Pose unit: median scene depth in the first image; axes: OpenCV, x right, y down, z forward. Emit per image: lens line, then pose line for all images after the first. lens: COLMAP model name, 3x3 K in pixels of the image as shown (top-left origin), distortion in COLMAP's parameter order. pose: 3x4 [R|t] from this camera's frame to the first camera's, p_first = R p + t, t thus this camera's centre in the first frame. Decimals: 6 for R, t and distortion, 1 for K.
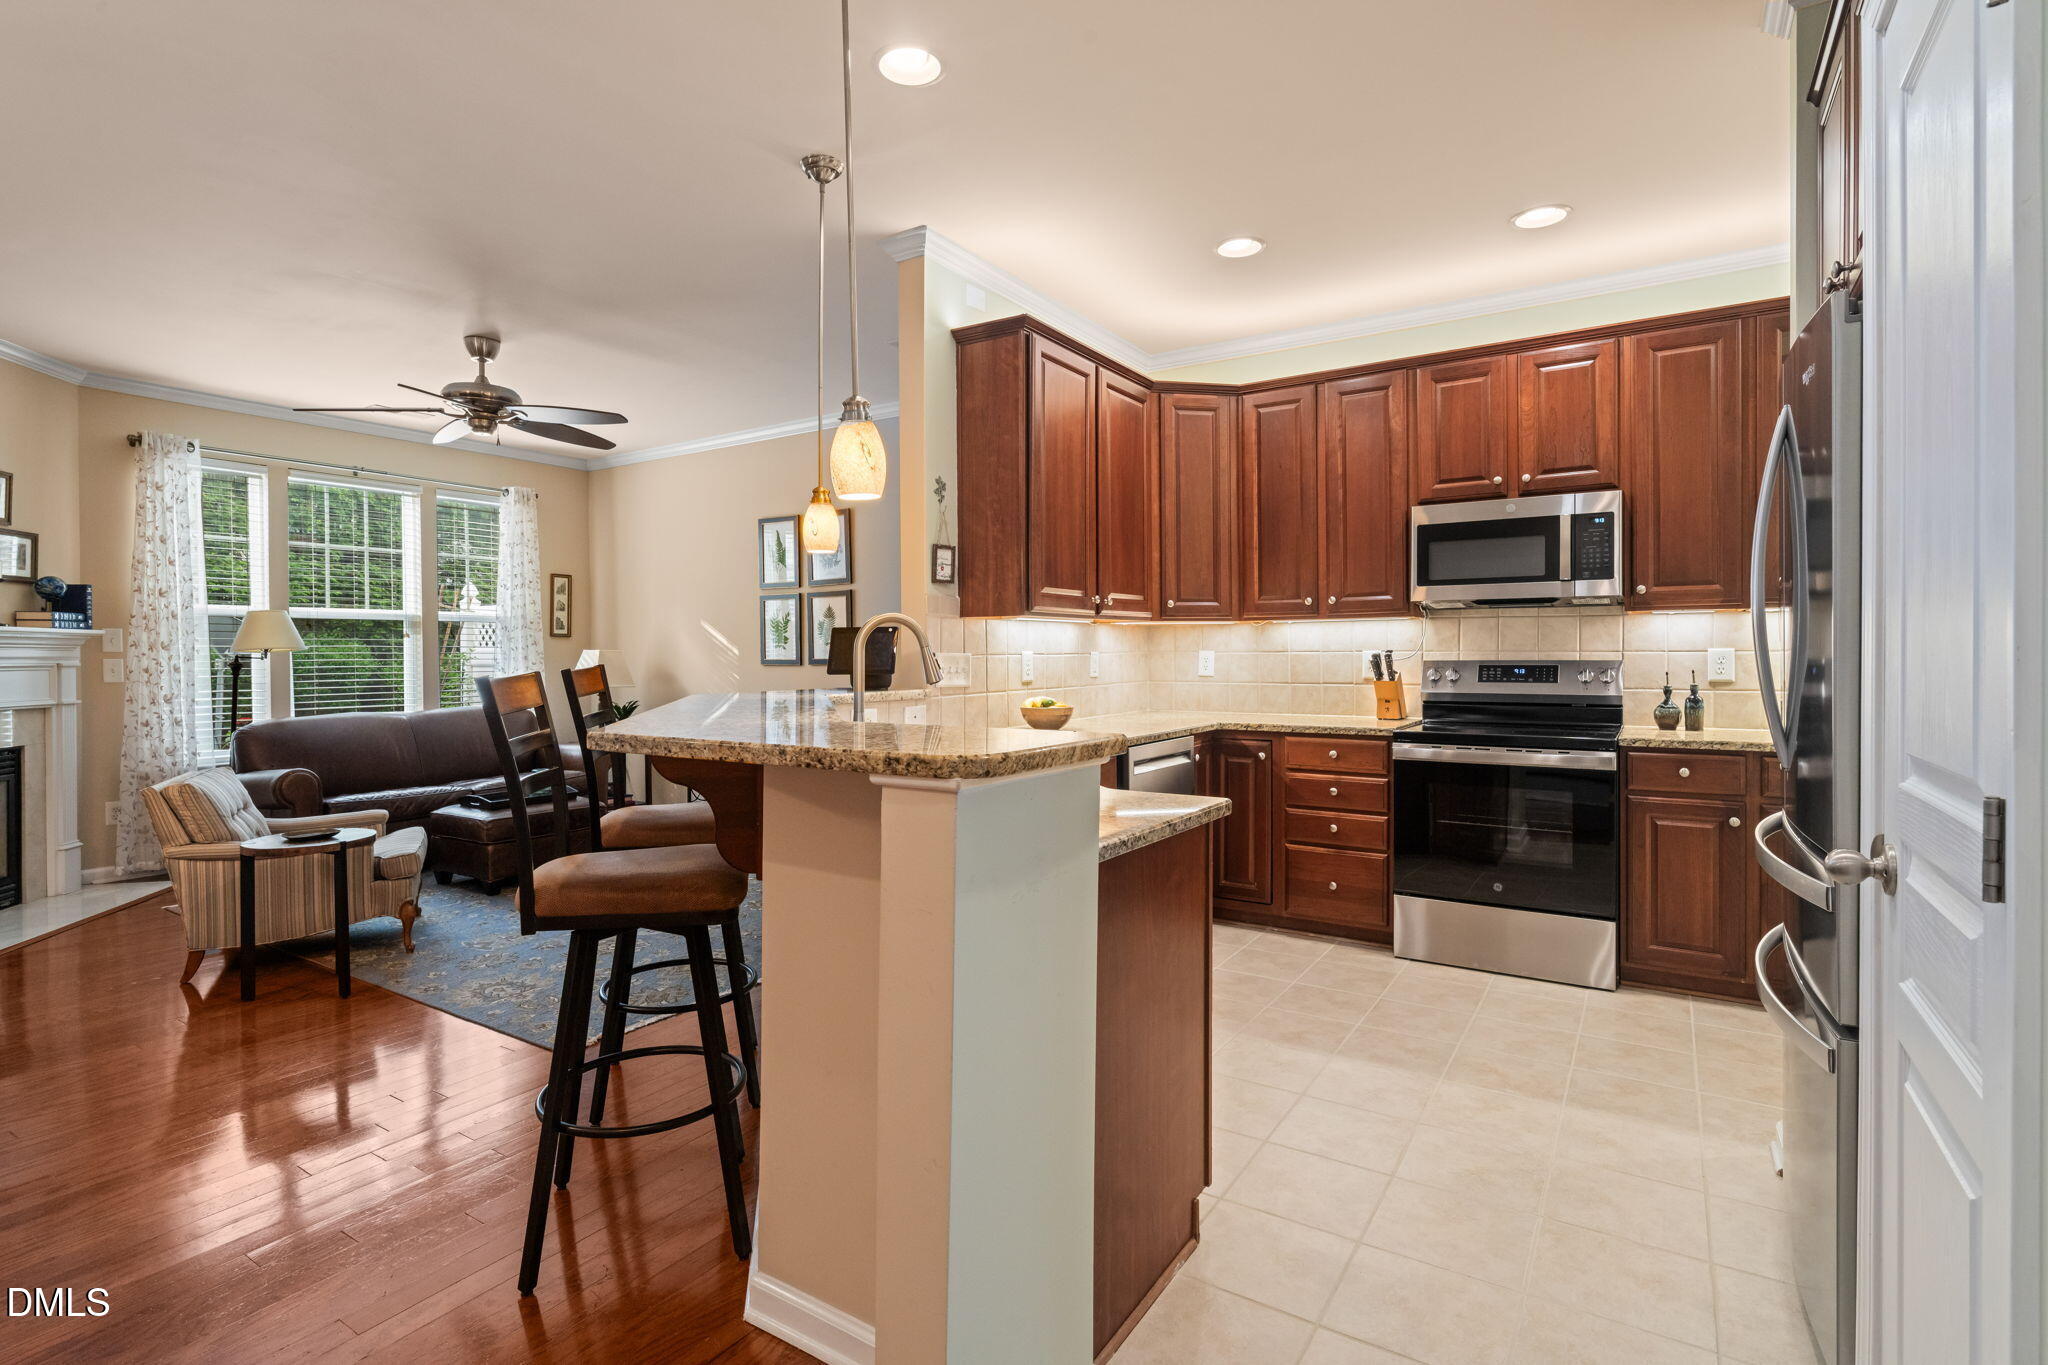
lens RADIAL K [[990.3, 0, 1011.1], [0, 990.3, 663.6], [0, 0, 1]] dist [-0.002486, -0.000362]
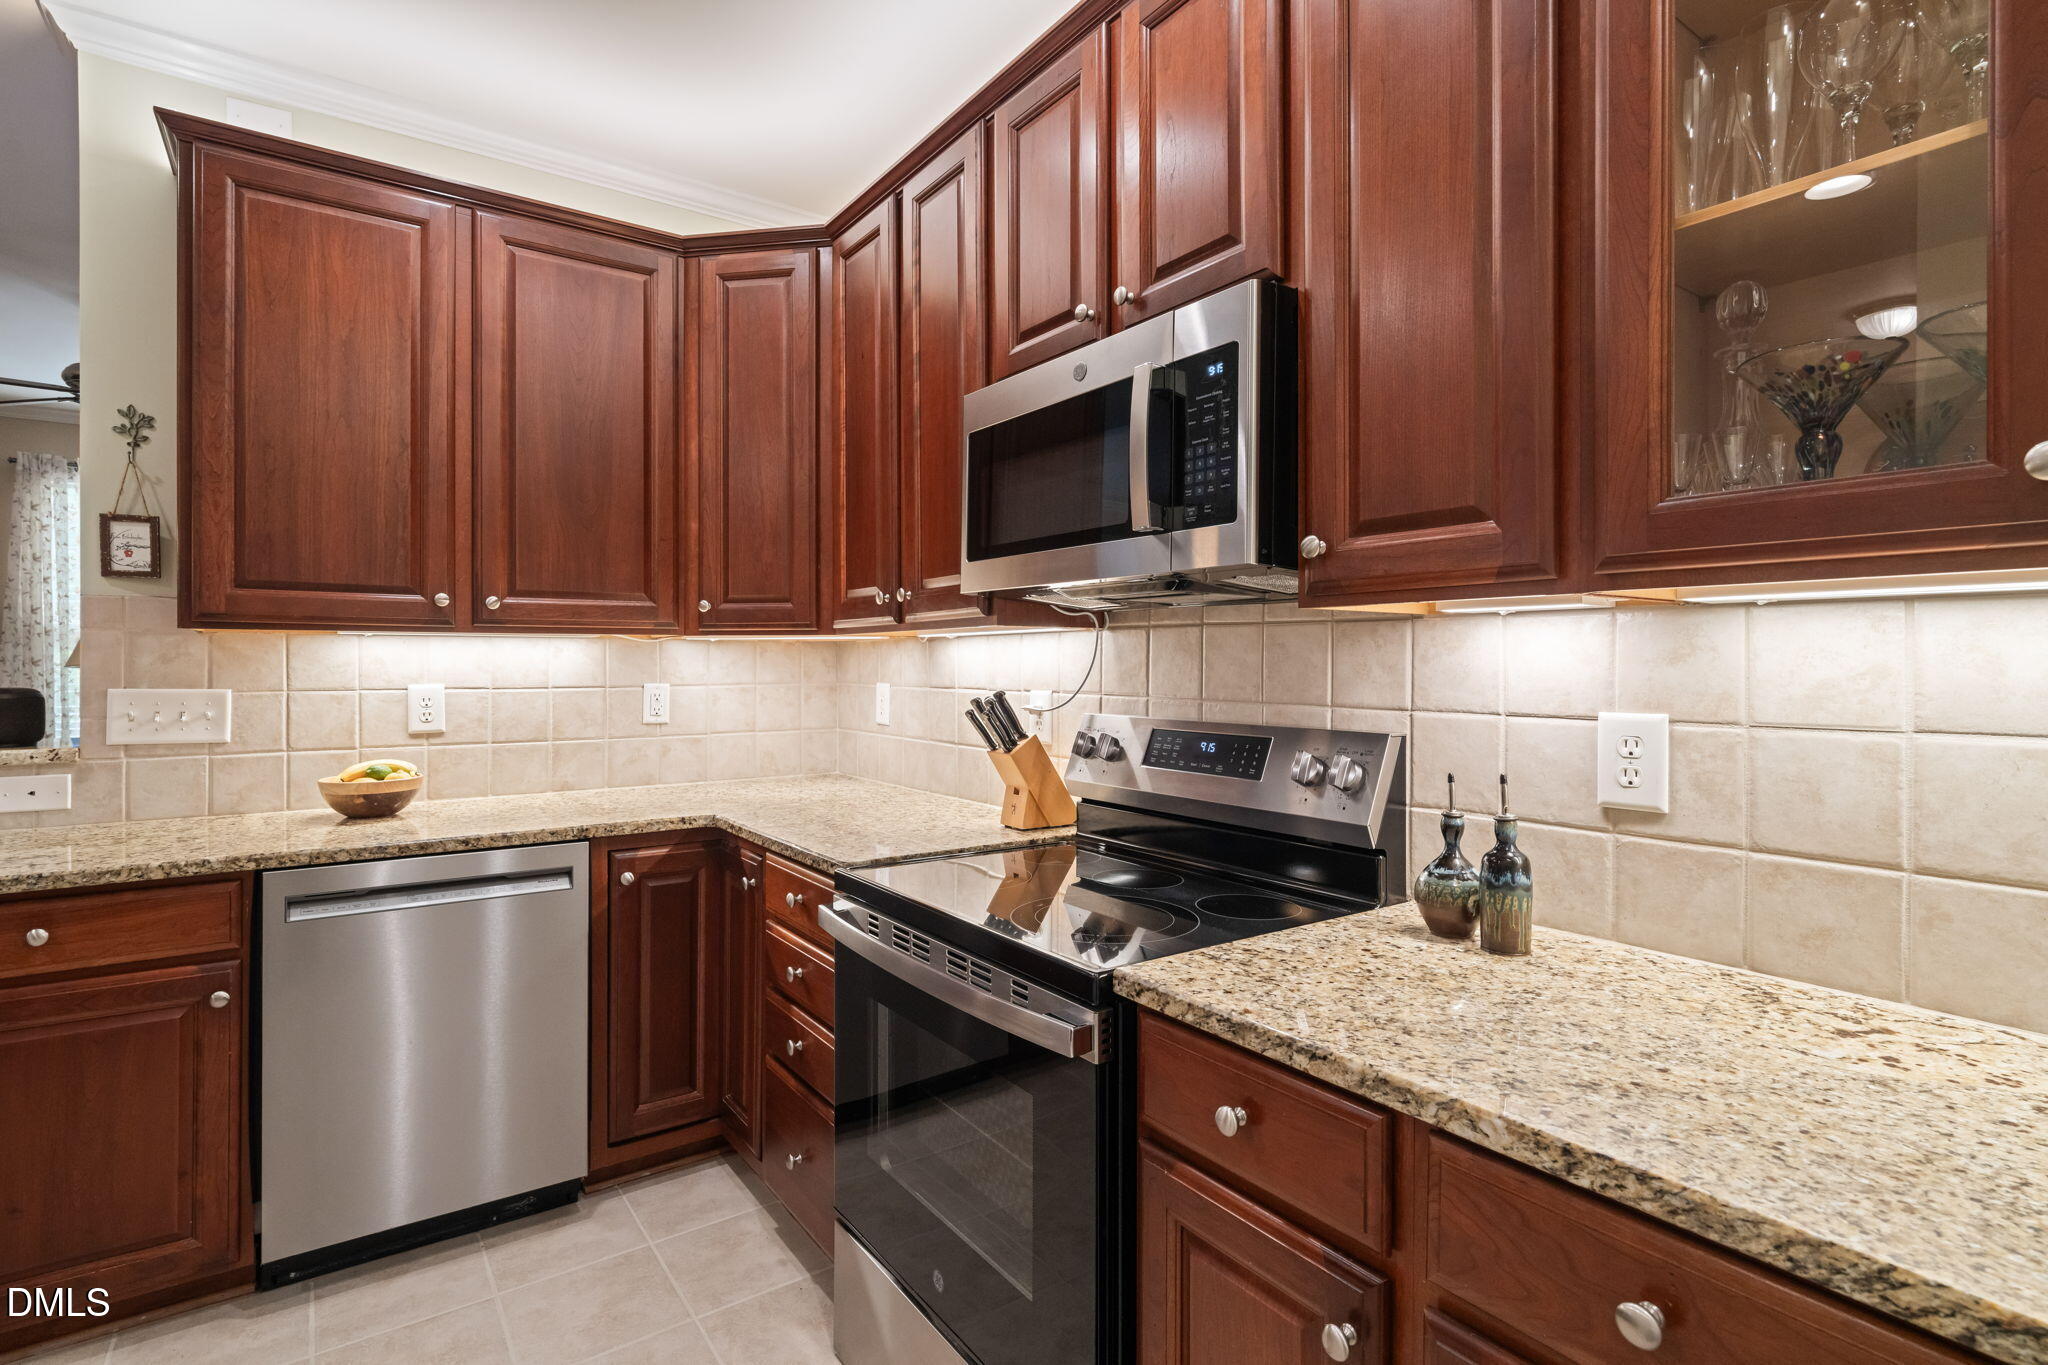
lens RADIAL K [[971.9, 0, 1012.8], [0, 971.9, 666.4], [0, 0, 1]] dist [-0.000376, -0.000364]
pose [[0.932442, 0.009195, -0.361203, 0.560671], [-0.012254, 0.999906, -0.006179, -0.023535], [0.361112, 0.010188, 0.932467, 0.532681]]
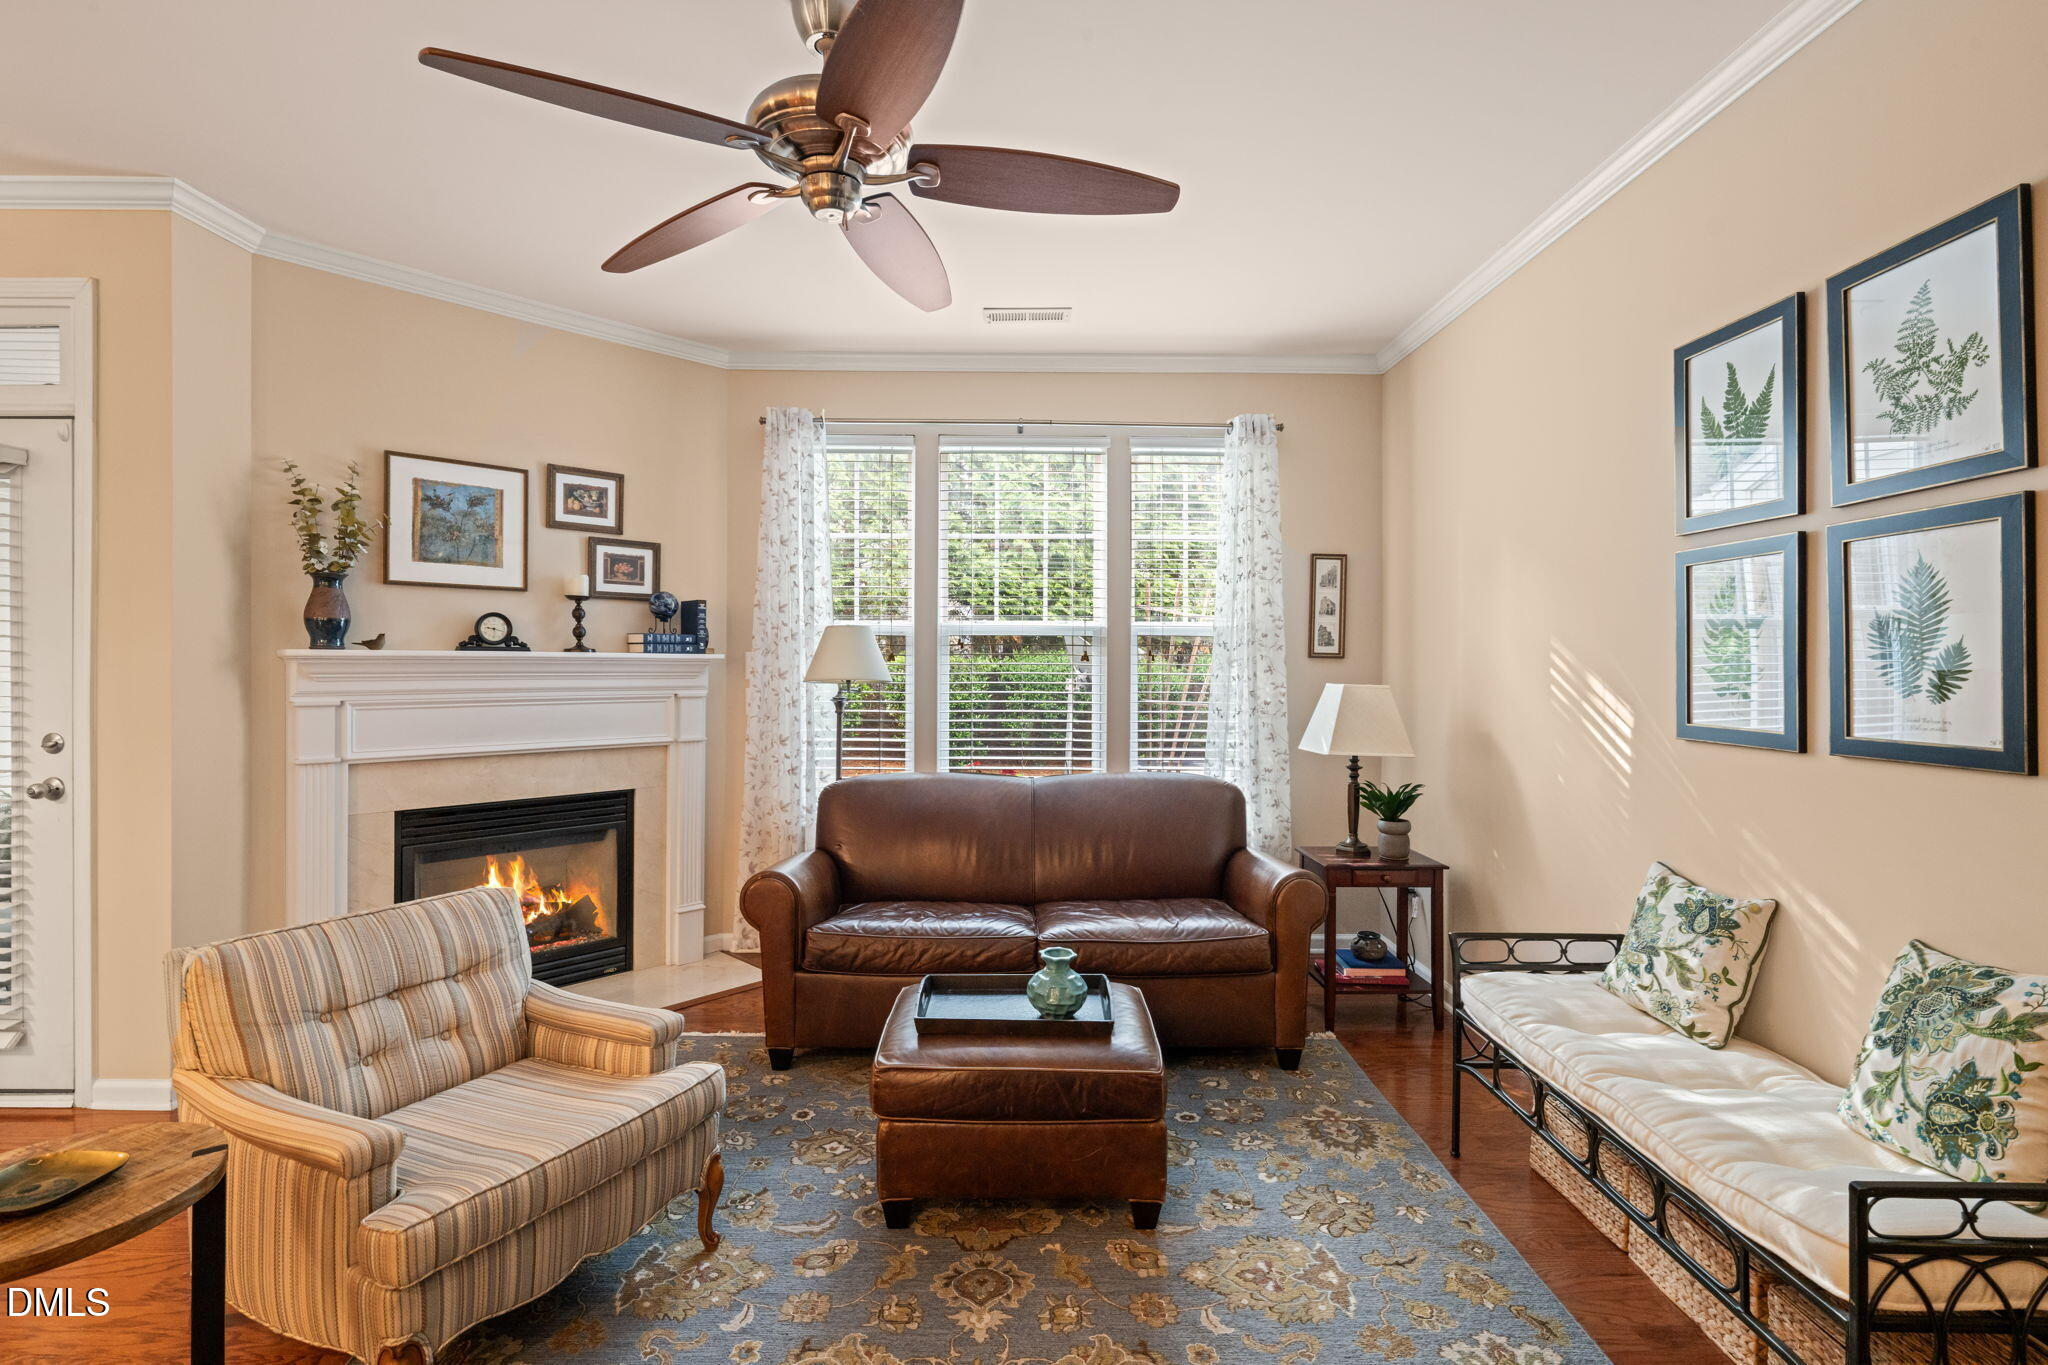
lens RADIAL K [[940.7, 0, 1013.0], [0, 940.7, 667.1], [0, 0, 1]] dist [-0.000546, -0.000146]
pose [[0.551538, 0.010754, -0.834080, -0.145912], [-0.016204, 0.999866, 0.002177, -0.034270], [0.833992, 0.012315, 0.551639, 0.915181]]
